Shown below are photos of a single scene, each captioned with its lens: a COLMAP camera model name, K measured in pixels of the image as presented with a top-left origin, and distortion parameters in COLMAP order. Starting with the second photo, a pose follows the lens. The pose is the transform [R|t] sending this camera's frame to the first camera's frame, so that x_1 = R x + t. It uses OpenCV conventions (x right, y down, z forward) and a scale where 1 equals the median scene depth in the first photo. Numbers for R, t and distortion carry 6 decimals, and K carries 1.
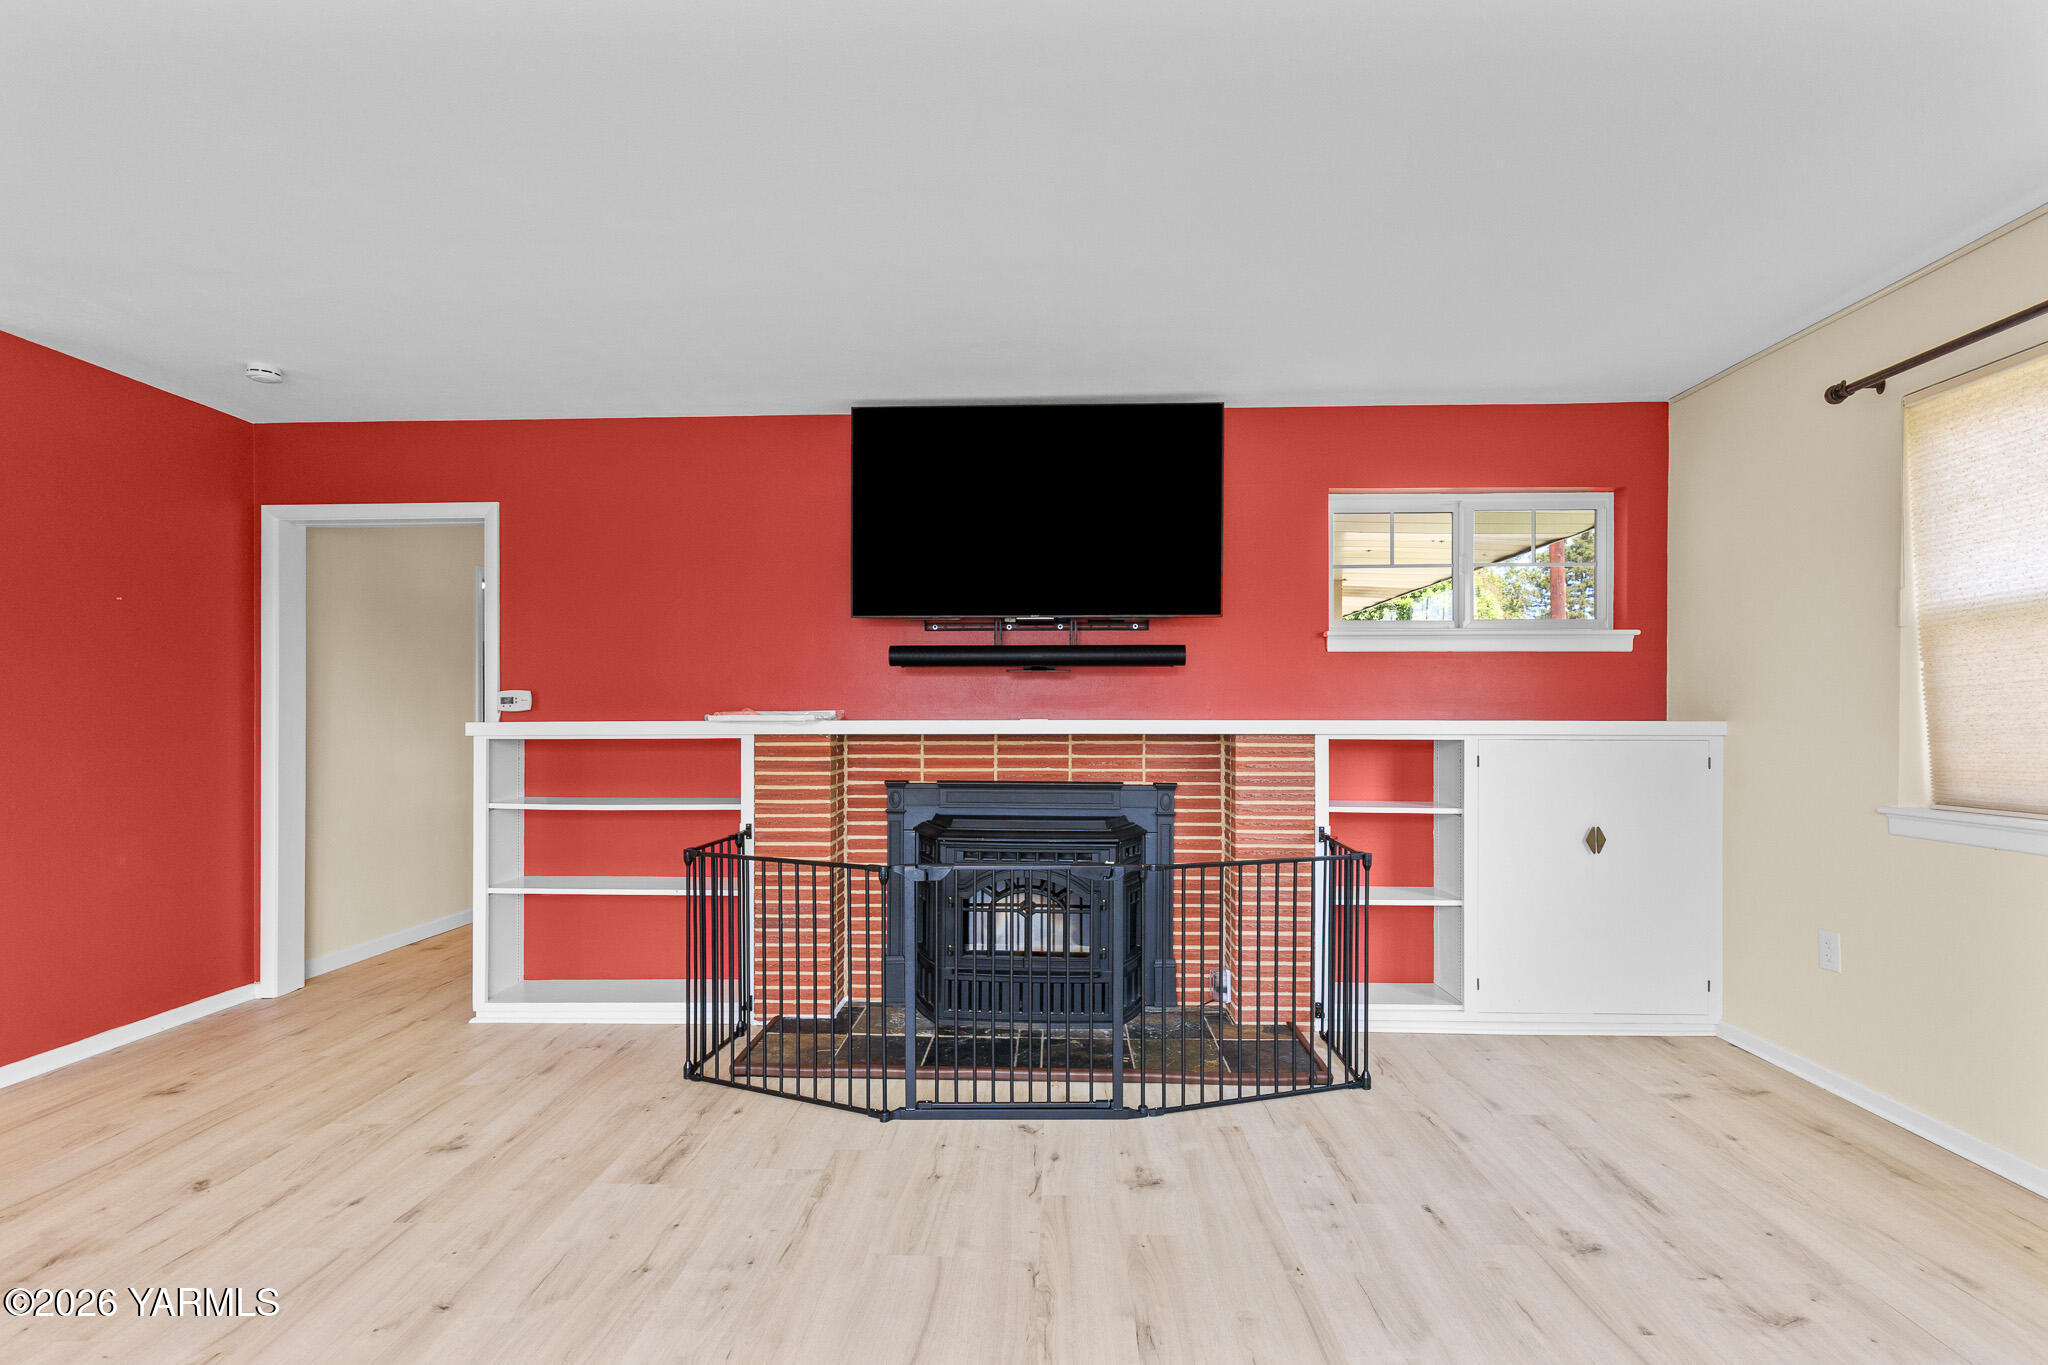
lens RADIAL K [[929.9, 0, 1026.8], [0, 929.9, 717.2], [0, 0, 1]] dist [0.009432, -0.000506]
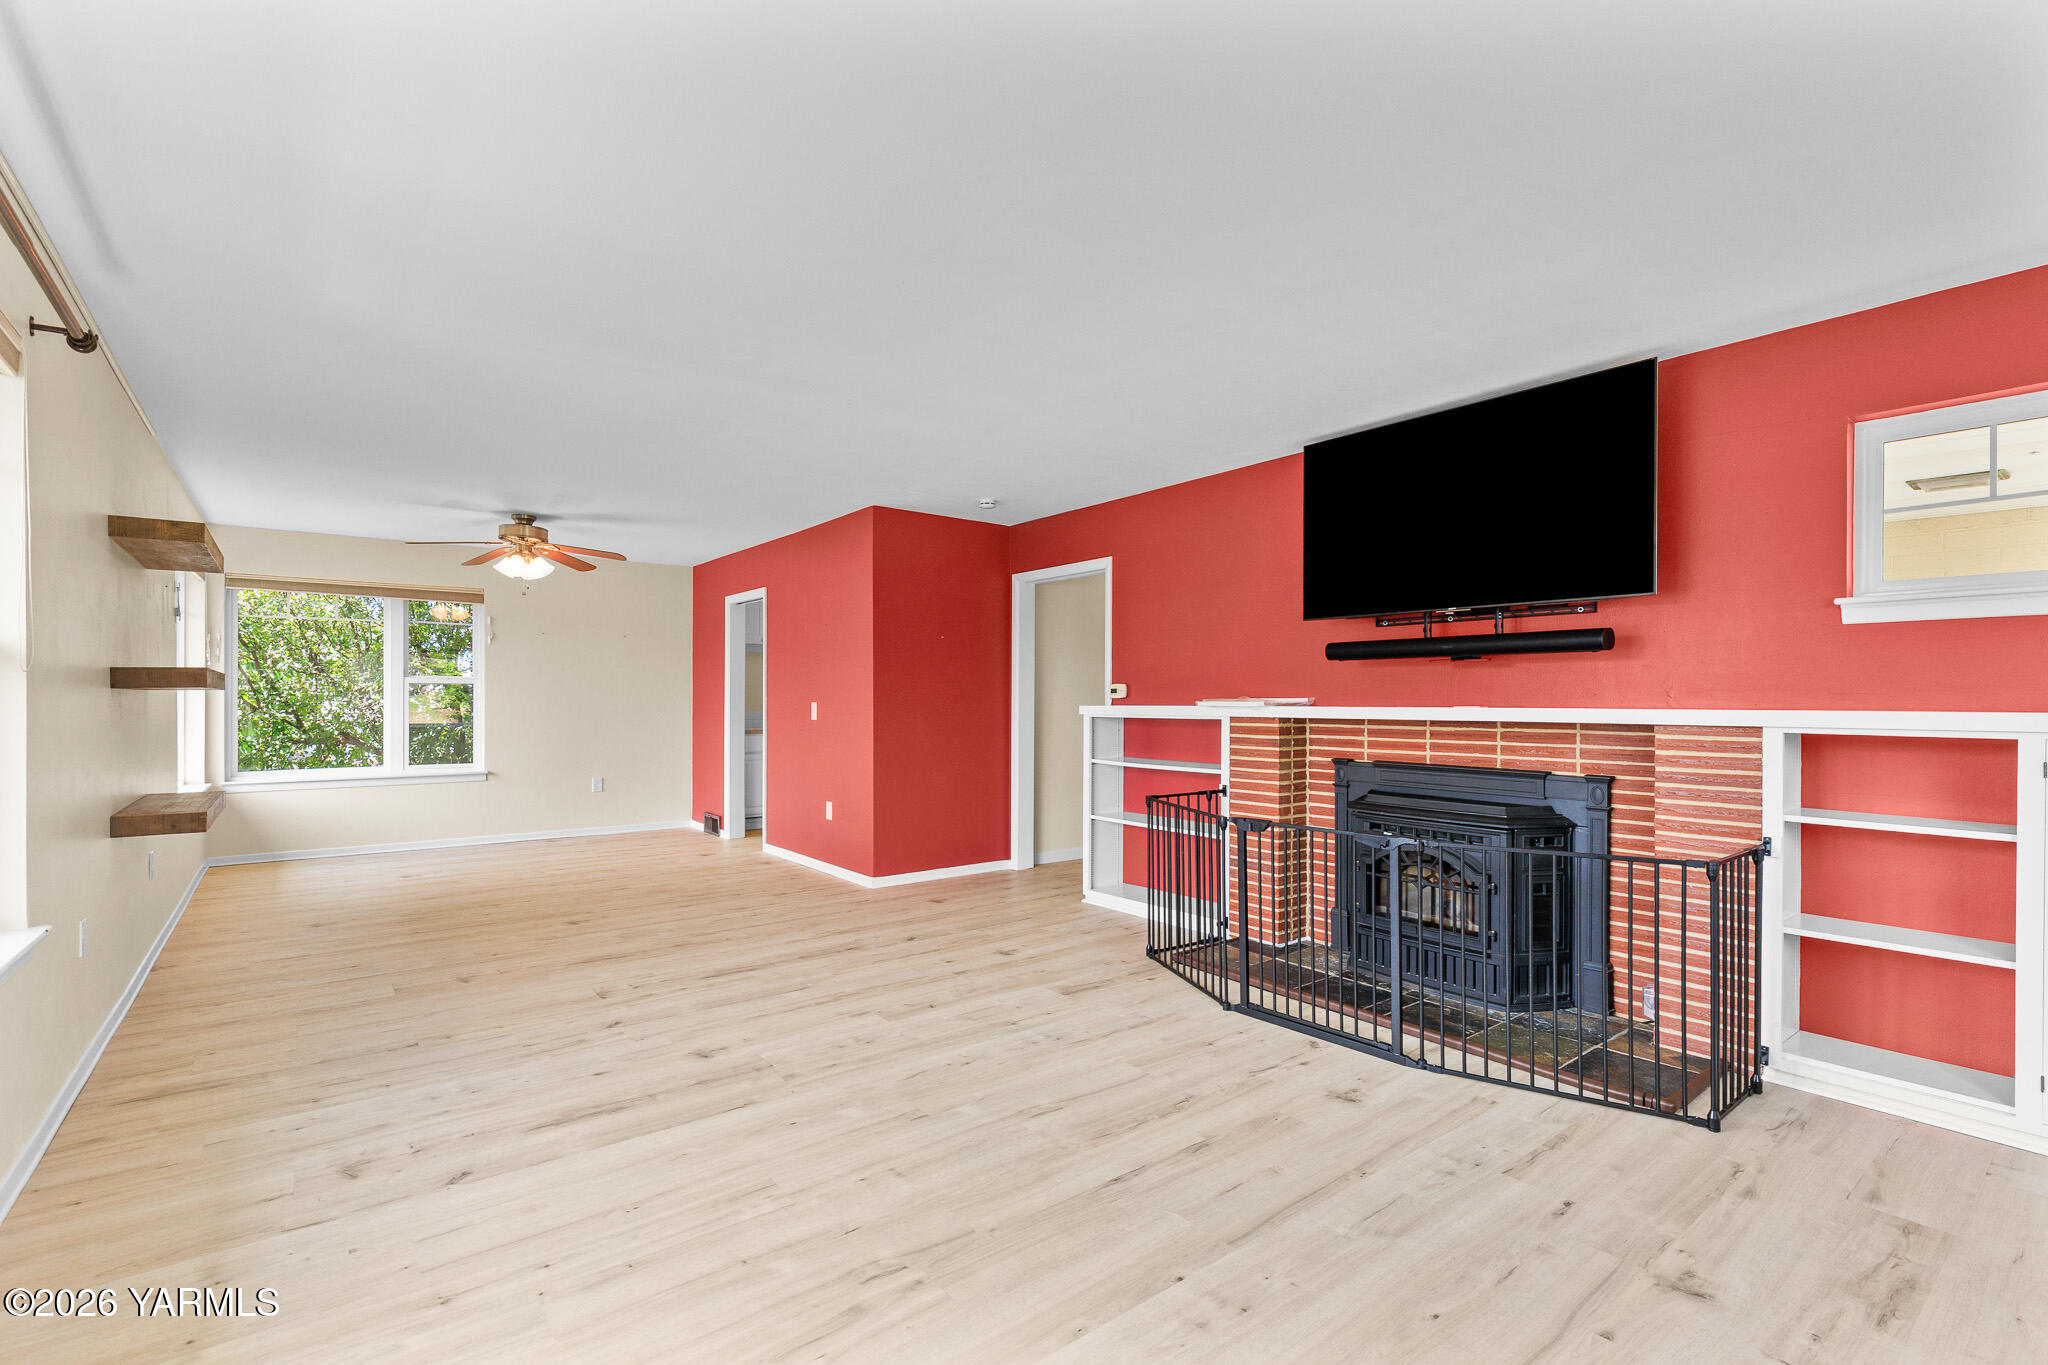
lens RADIAL K [[924.9, 0, 1031.9], [0, 924.9, 702.5], [0, 0, 1]] dist [0.003526, 0.000545]
pose [[0.645851, 0.004171, -0.763452, 0.513032], [-0.005096, 0.999986, 0.001152, -0.001110], [0.763447, 0.003147, 0.645863, -0.042954]]
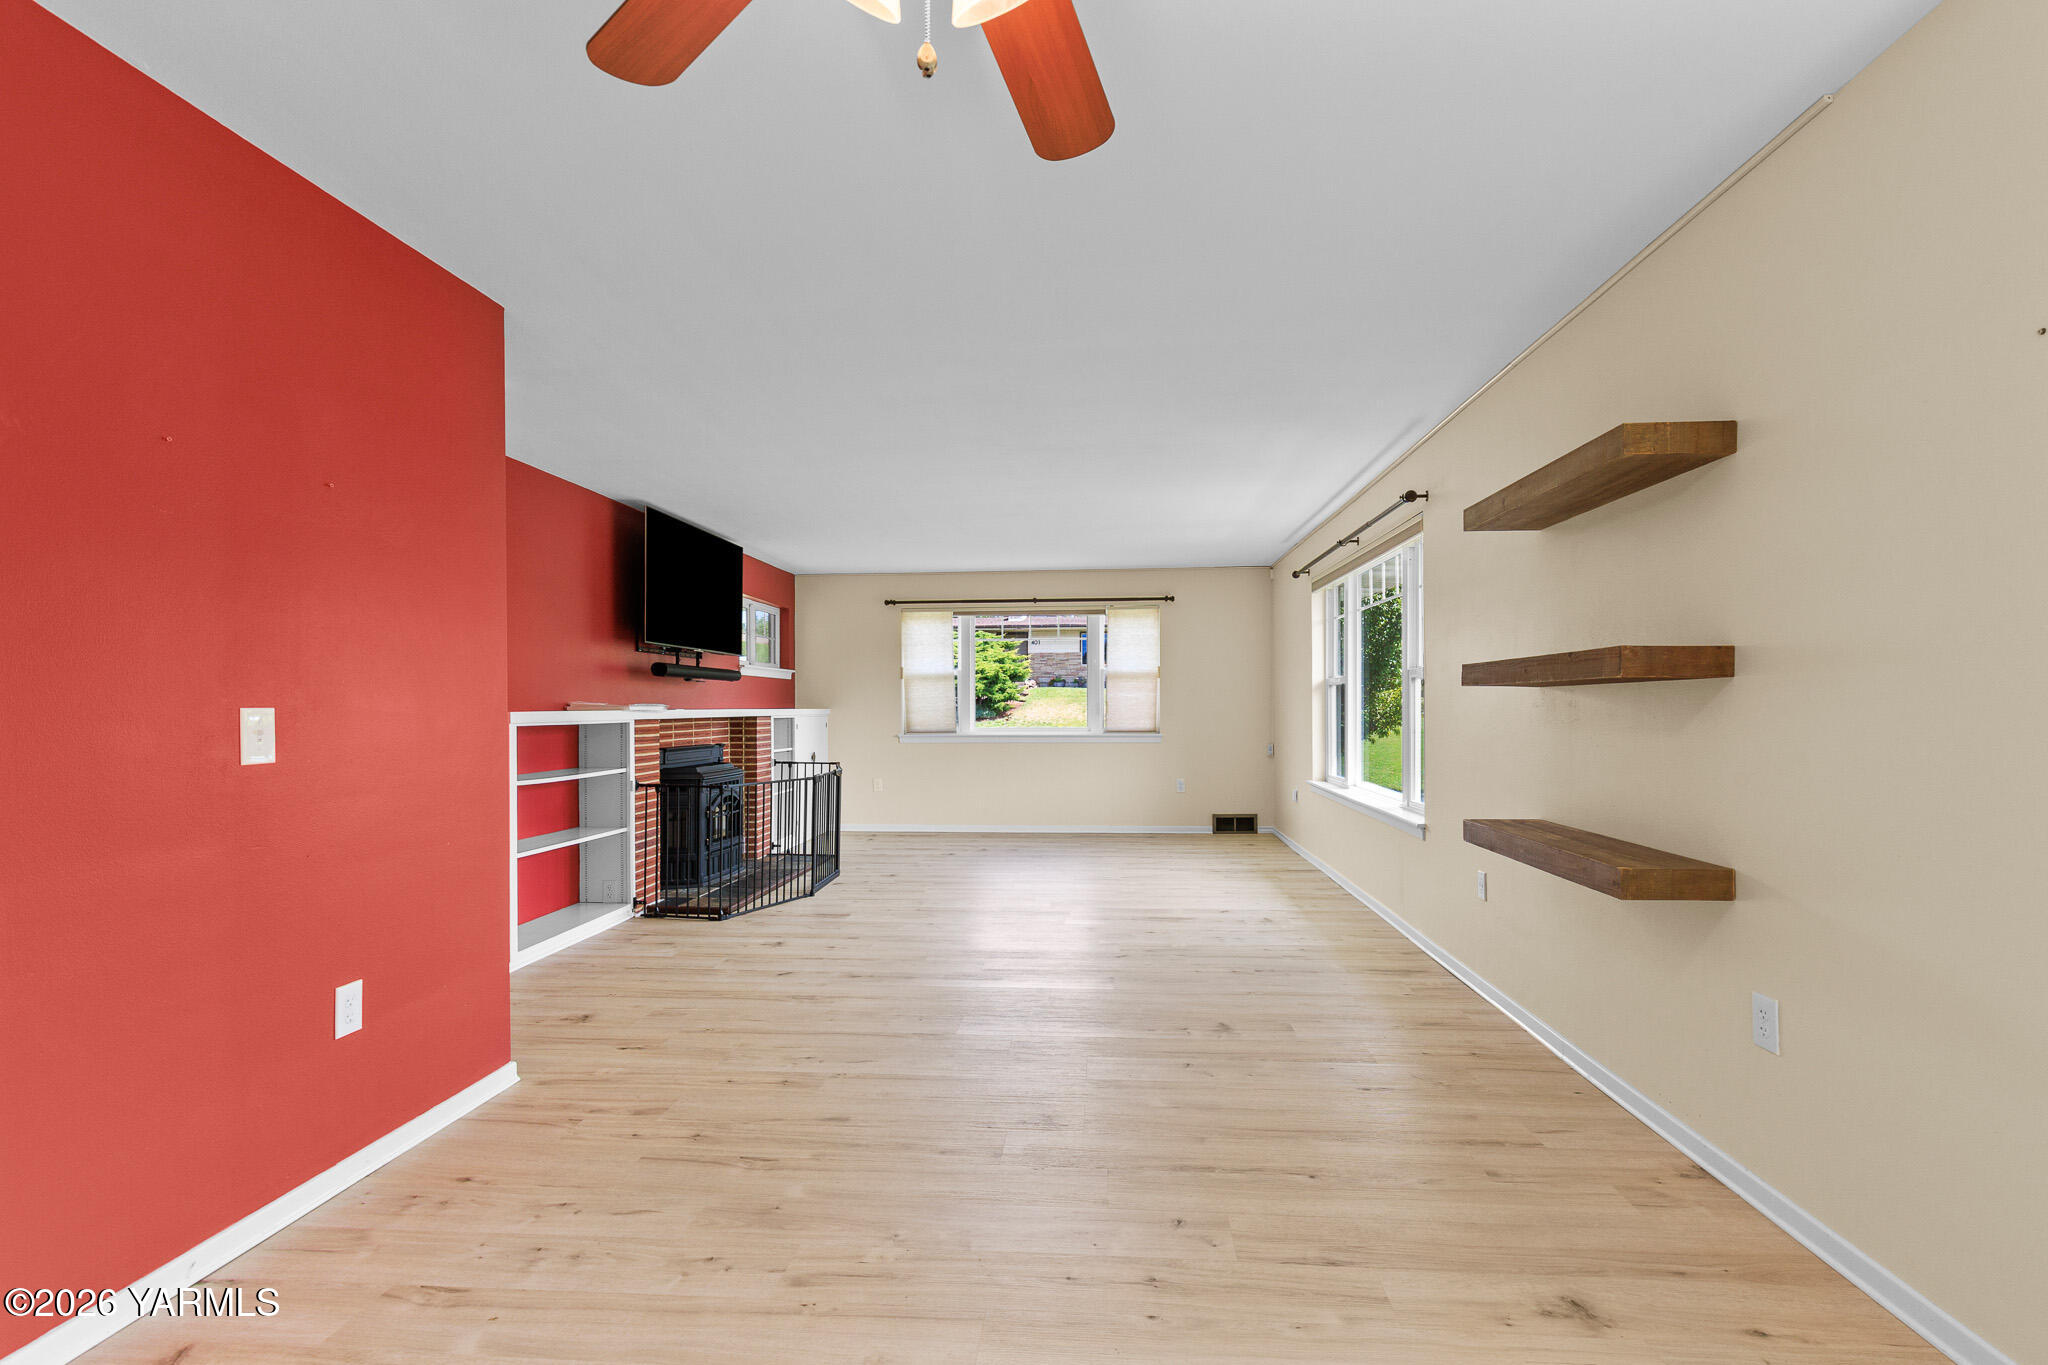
lens RADIAL K [[913.0, 0, 1046.9], [0, 913.0, 705.7], [0, 0, 1]] dist [0.014864, 0.000152]
pose [[0.031789, 0.002939, 0.999490, -1.714651], [0.009707, 0.999948, -0.003249, 0.007927], [-0.999447, 0.009805, 0.031759, 0.304126]]
